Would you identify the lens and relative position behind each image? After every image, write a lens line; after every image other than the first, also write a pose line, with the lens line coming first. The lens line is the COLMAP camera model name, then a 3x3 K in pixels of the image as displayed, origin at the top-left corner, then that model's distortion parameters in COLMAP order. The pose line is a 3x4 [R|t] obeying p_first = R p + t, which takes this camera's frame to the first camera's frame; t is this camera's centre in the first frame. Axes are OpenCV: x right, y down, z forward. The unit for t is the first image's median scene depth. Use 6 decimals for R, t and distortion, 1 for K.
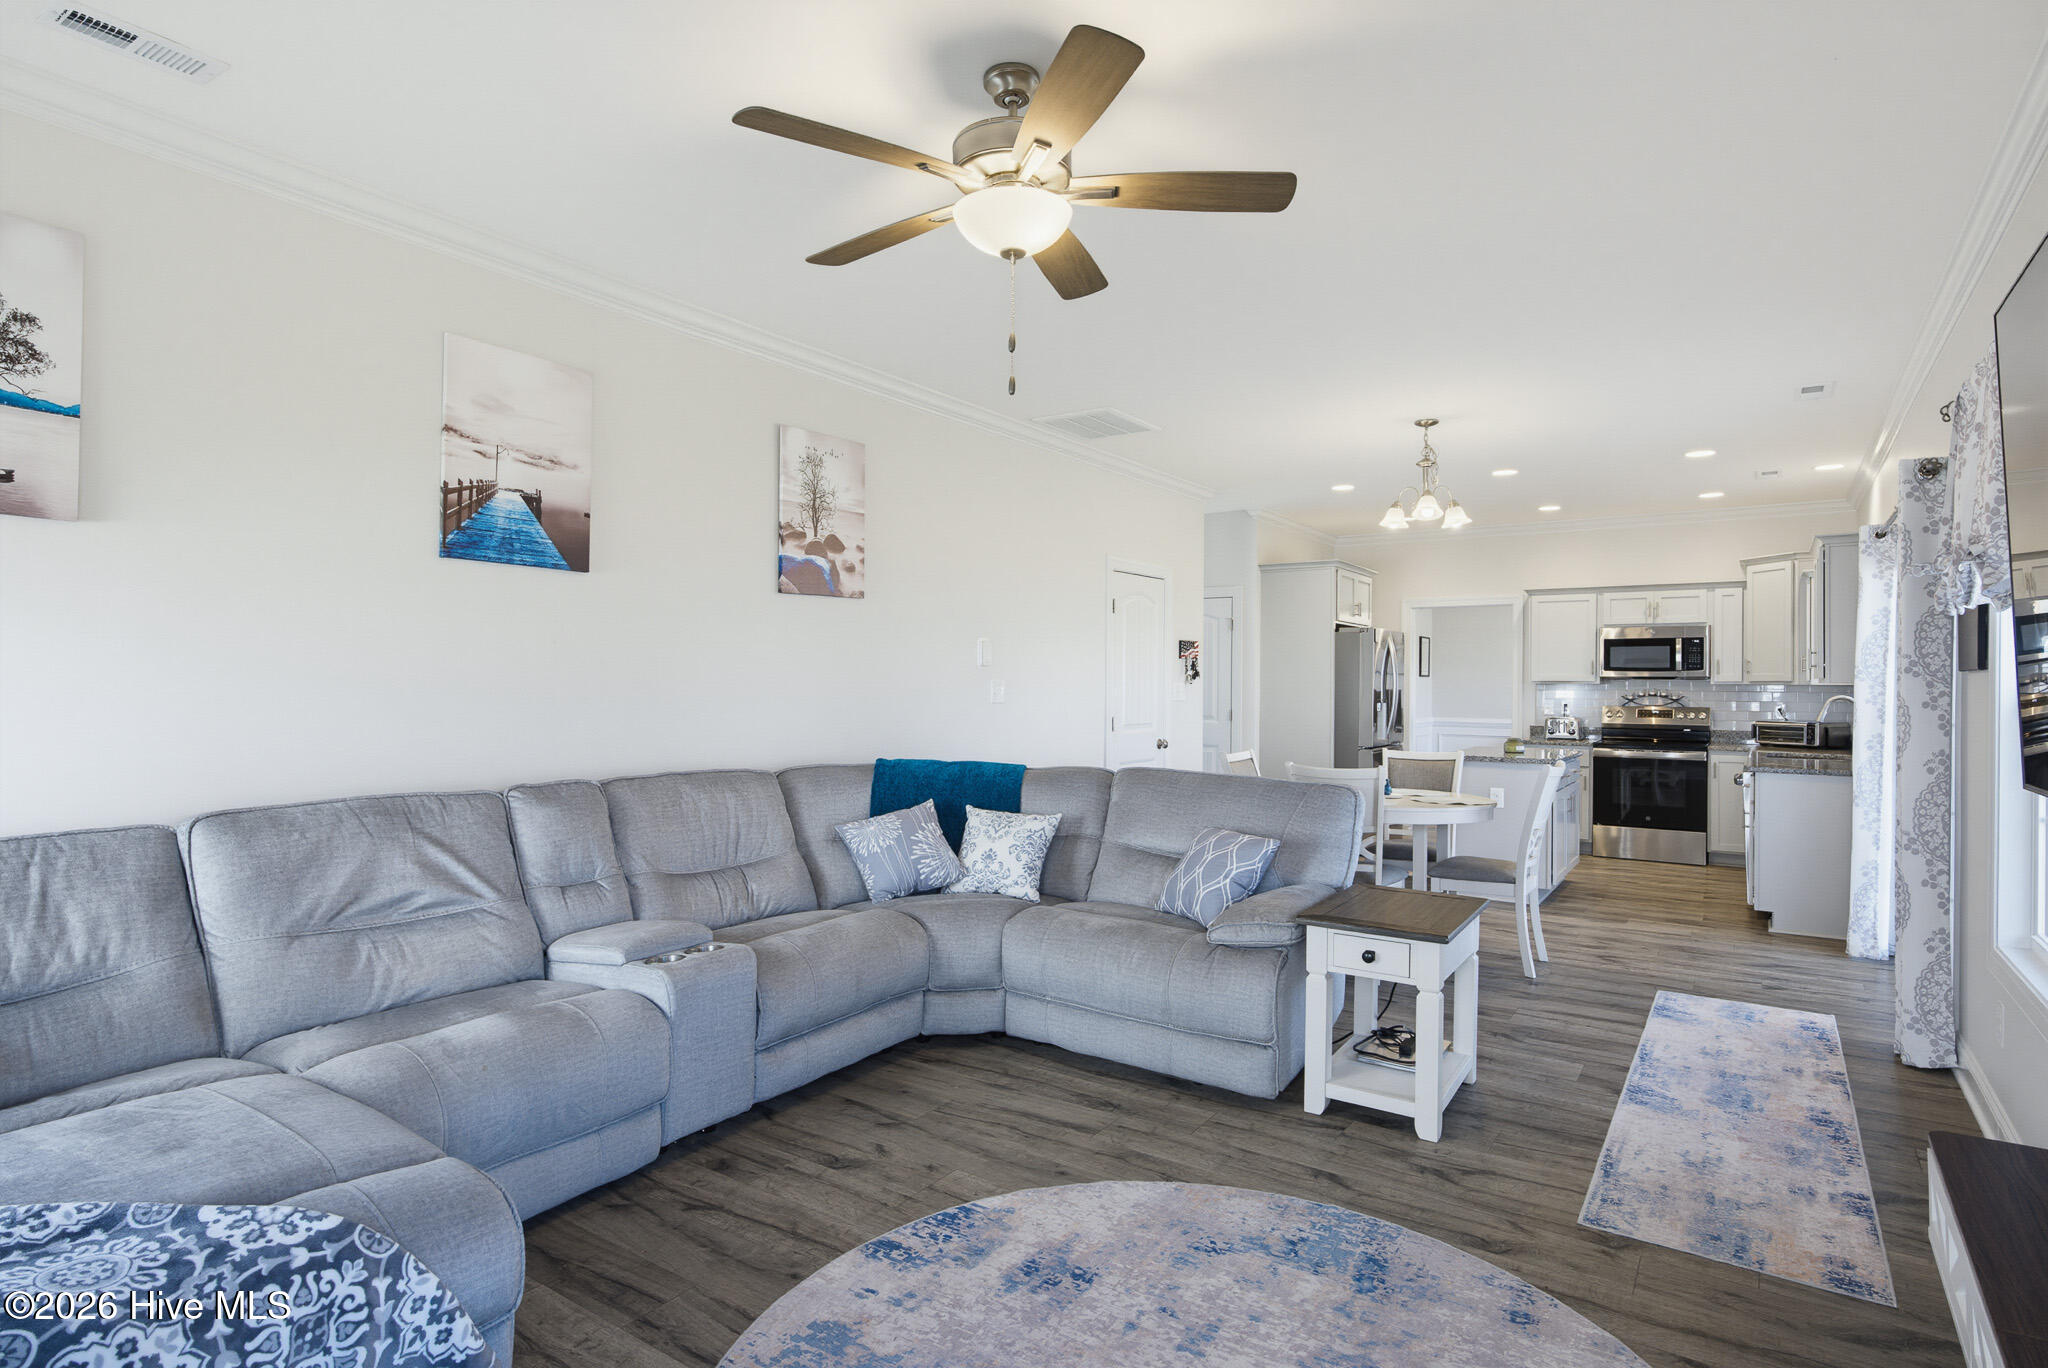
lens RADIAL K [[1076.0, 0, 1032.1], [0, 1076.0, 684.1], [0, 0, 1]] dist [-0.001953, 0.002412]
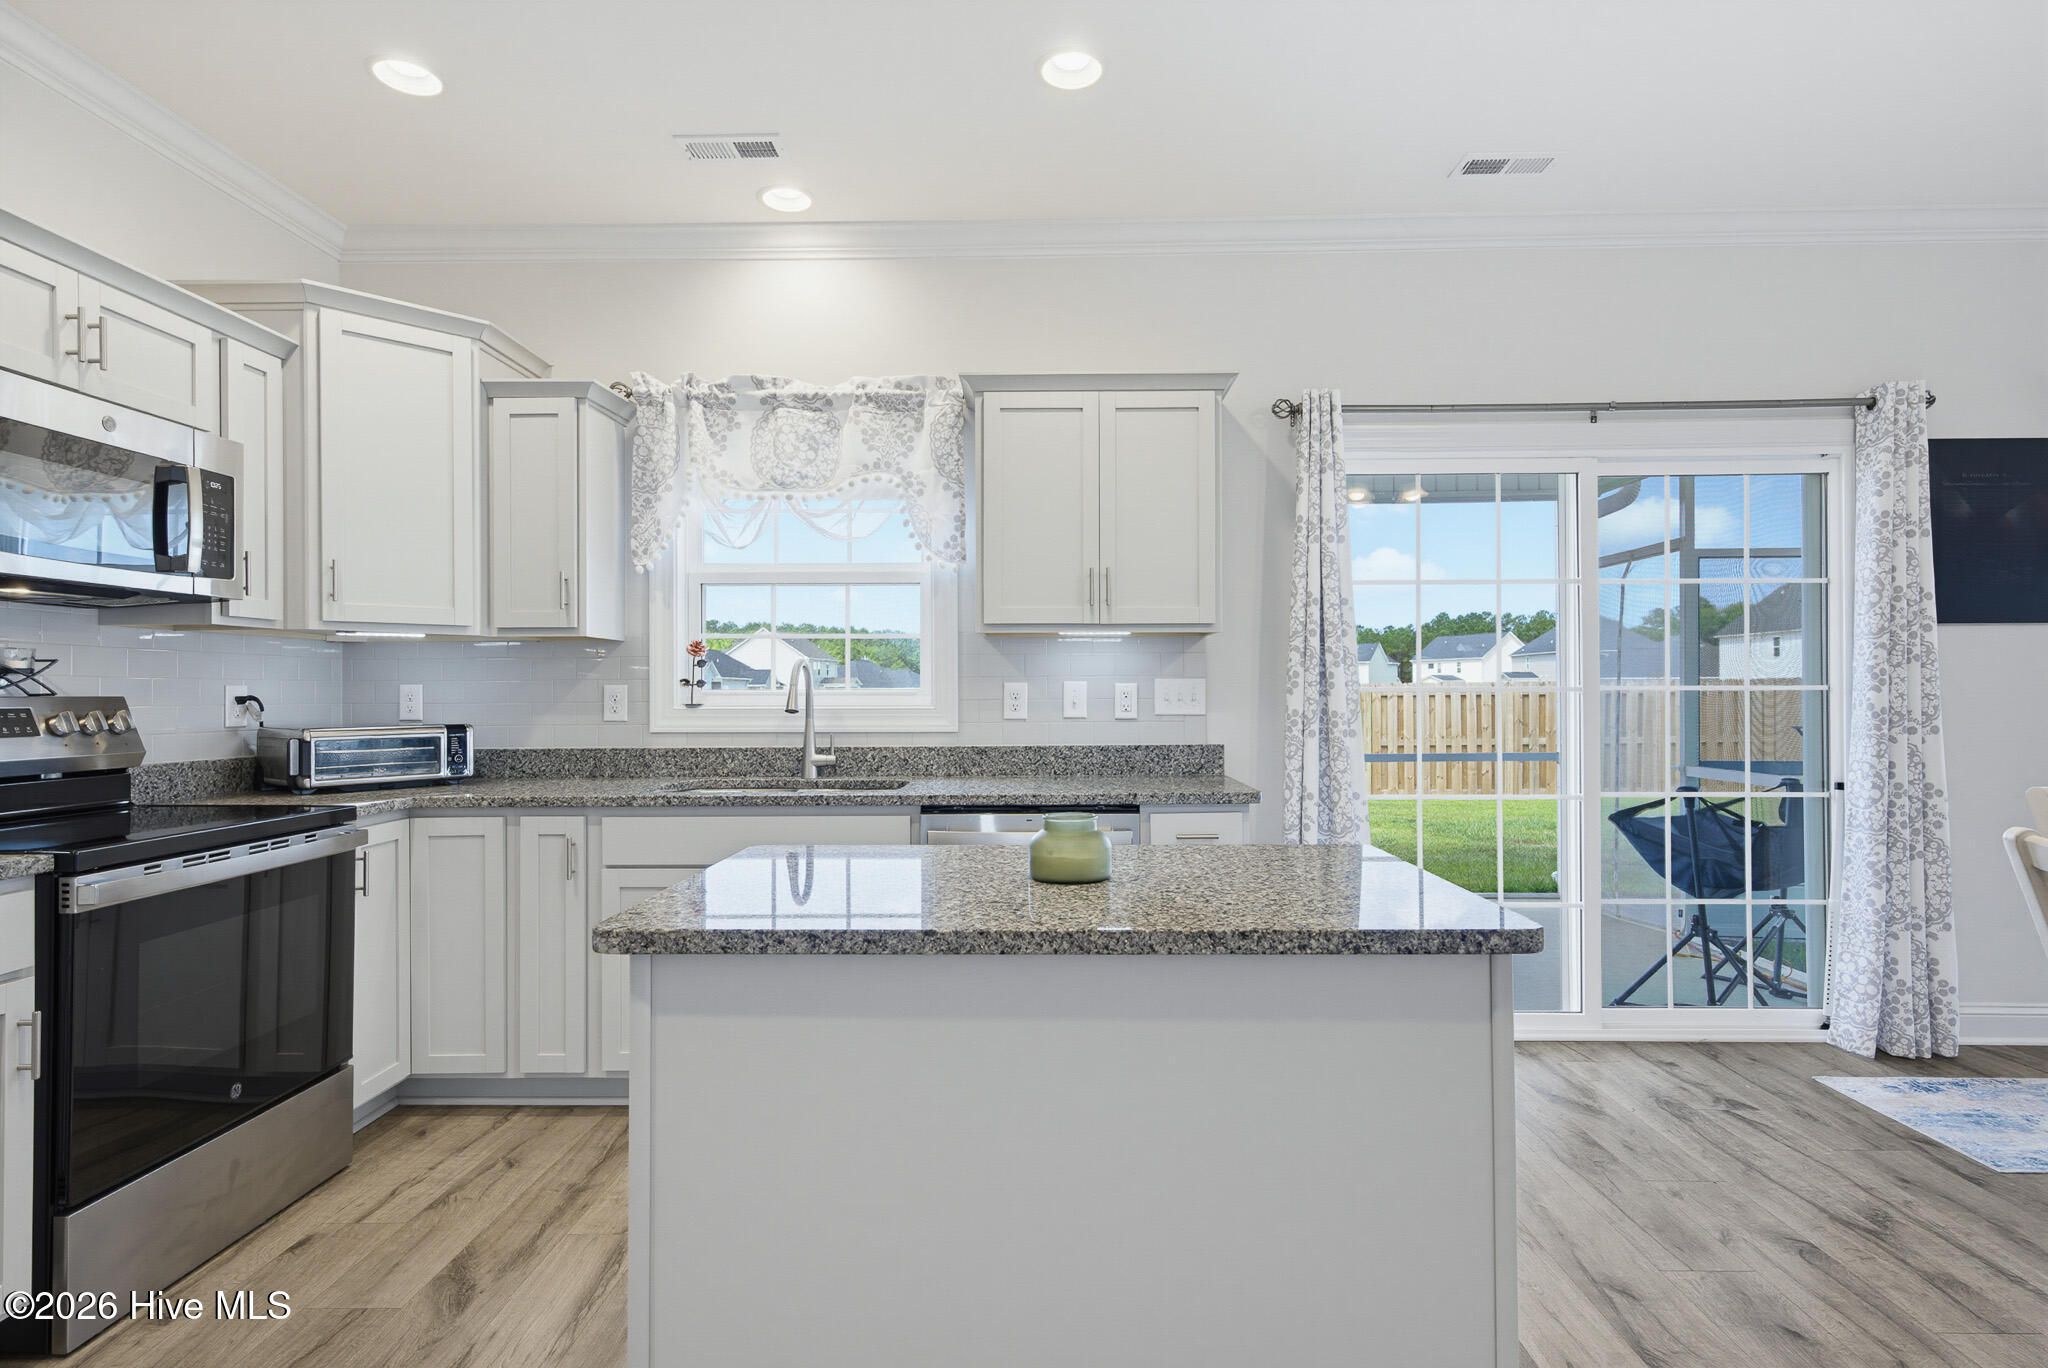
lens RADIAL K [[1036.6, 0, 1031.6], [0, 1036.6, 685.3], [0, 0, 1]] dist [0.004151, 0.002057]
pose [[-0.548673, 0.001179, 0.836036, 0.429442], [0.000990, 0.999999, -0.000761, 0.036493], [-0.836037, 0.000410, -0.548674, 1.805707]]
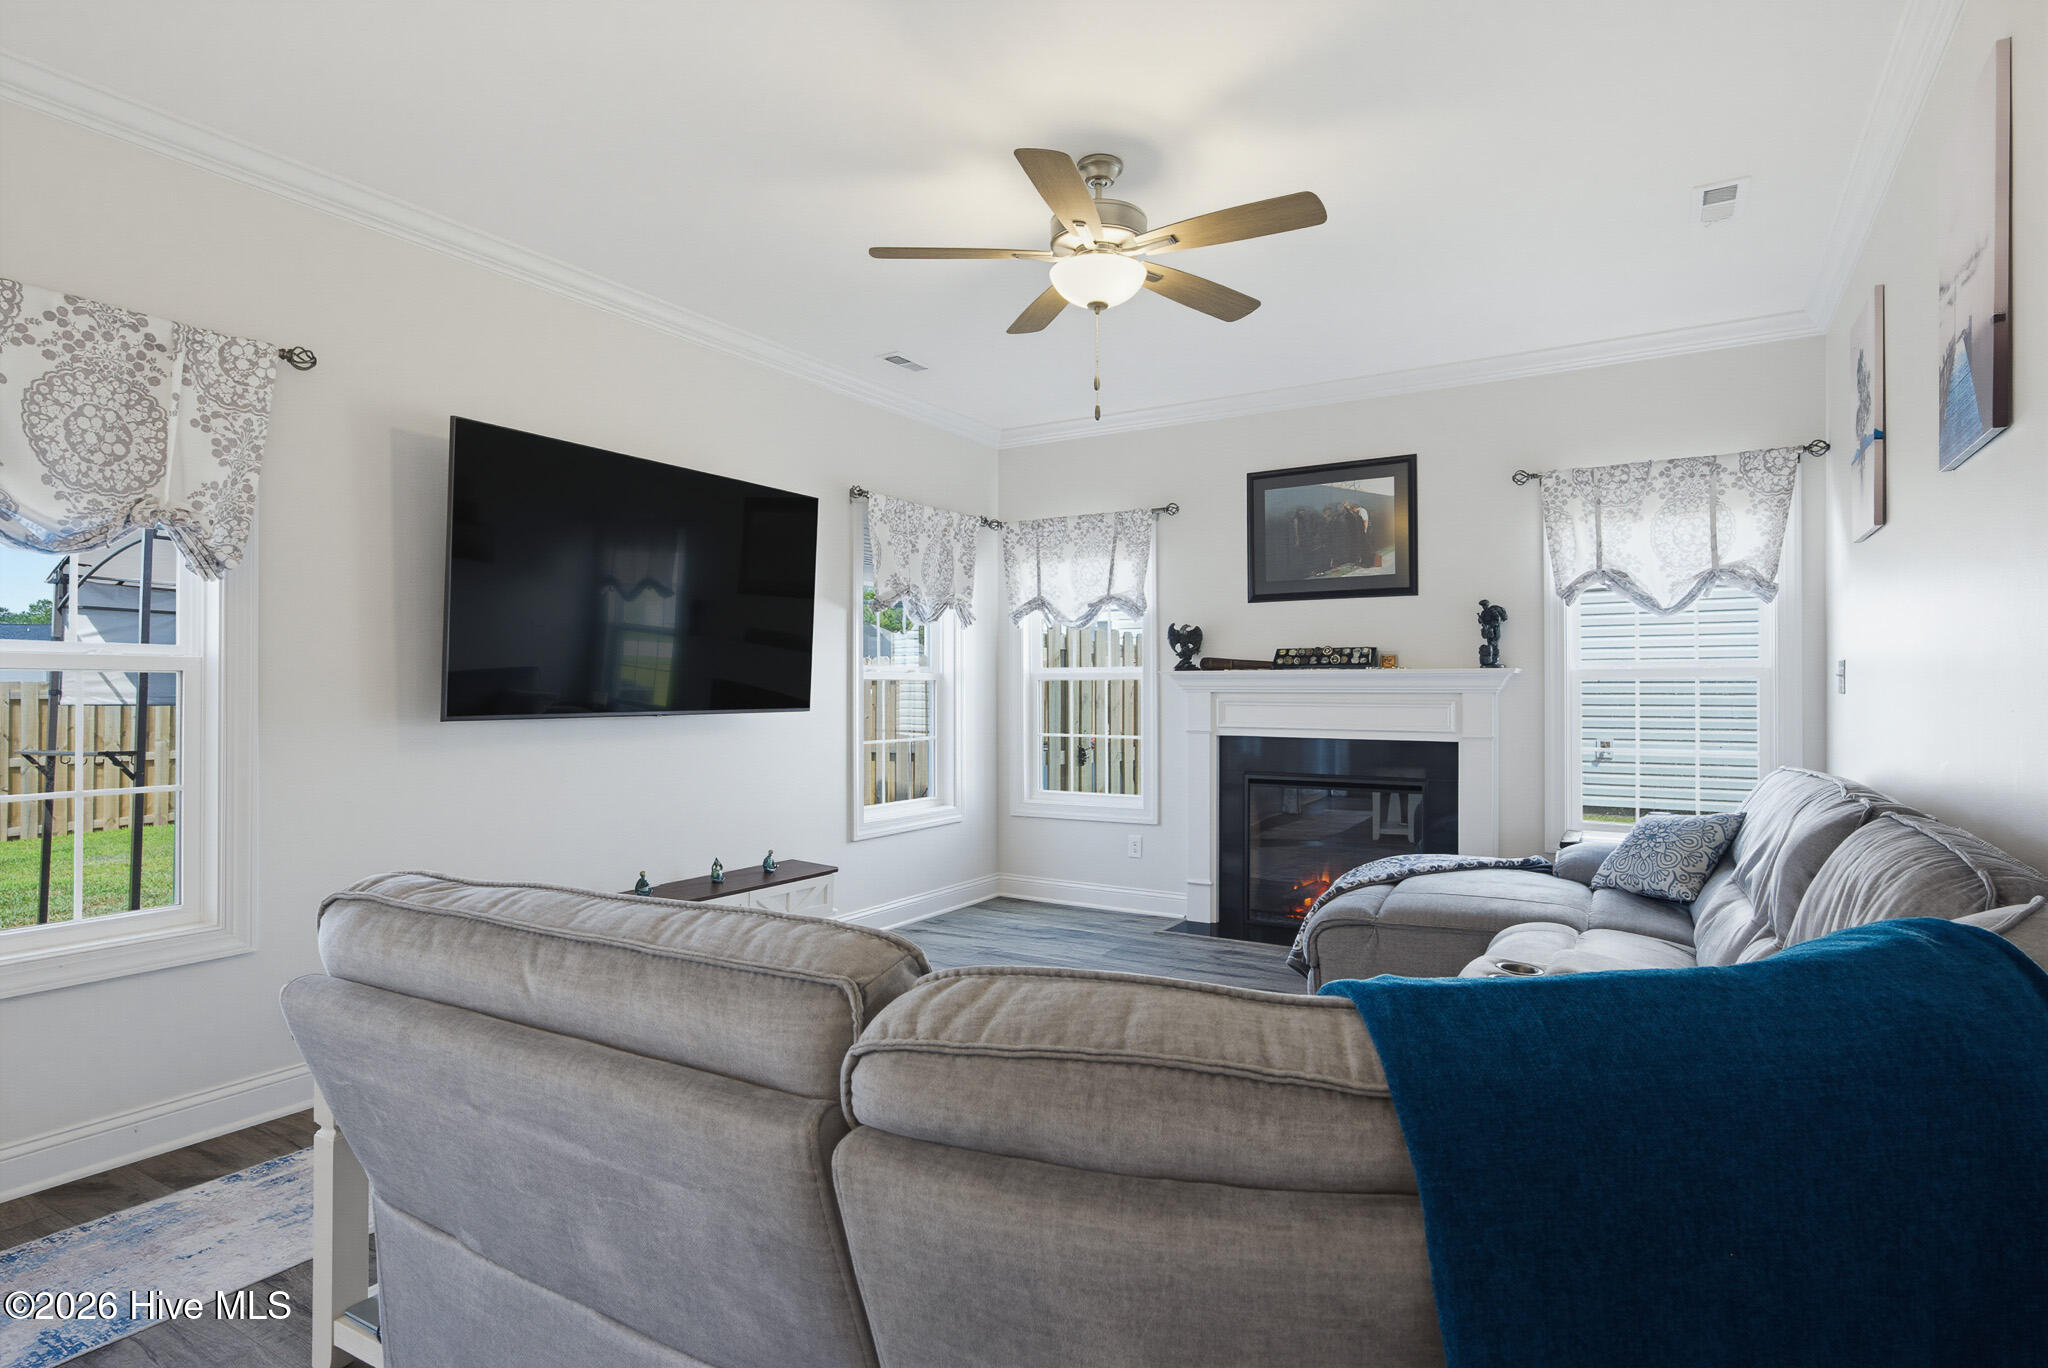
lens RADIAL K [[1068.5, 0, 1033.4], [0, 1068.5, 683.1], [0, 0, 1]] dist [-0.000381, 0.000070]
pose [[-0.998285, -0.006678, -0.058167, 0.071126], [-0.006448, 0.999971, -0.004131, 0.020974], [0.058193, -0.003749, -0.998298, 1.260447]]
